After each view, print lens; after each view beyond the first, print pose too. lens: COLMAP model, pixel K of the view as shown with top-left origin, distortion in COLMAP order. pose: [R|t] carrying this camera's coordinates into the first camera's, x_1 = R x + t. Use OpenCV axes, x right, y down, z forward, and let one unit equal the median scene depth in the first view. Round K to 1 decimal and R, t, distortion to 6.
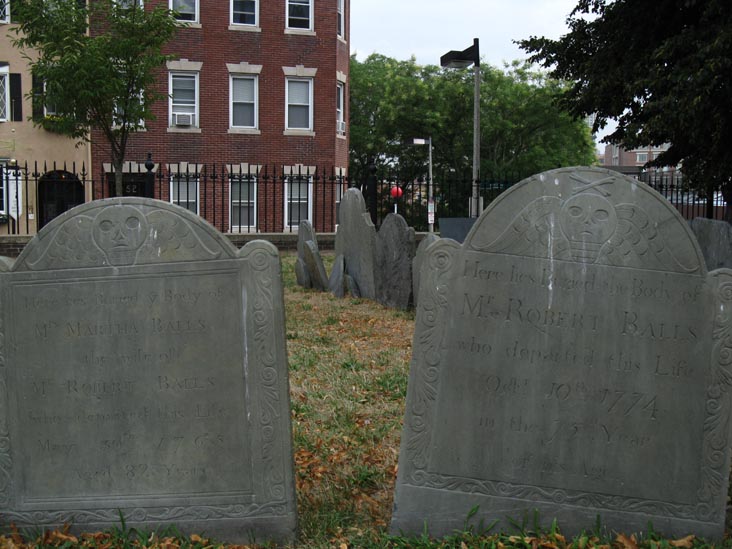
lens RADIAL K [[756.7, 0, 340.6], [0, 756.7, 284.8], [0, 0, 1]] dist [-0.192650, 0.242766]
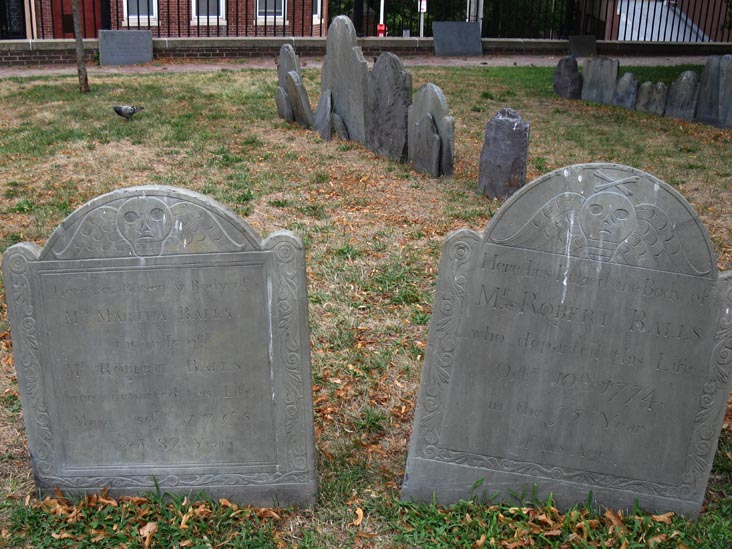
lens RADIAL K [[836.2, 0, 311.4], [0, 836.2, 291.0], [0, 0, 1]] dist [-0.198890, 0.263492]
pose [[0.999913, 0.013014, -0.001915, -0.067654], [-0.012109, 0.967533, 0.252455, -0.267775], [0.005138, -0.252410, 0.967607, -0.107334]]
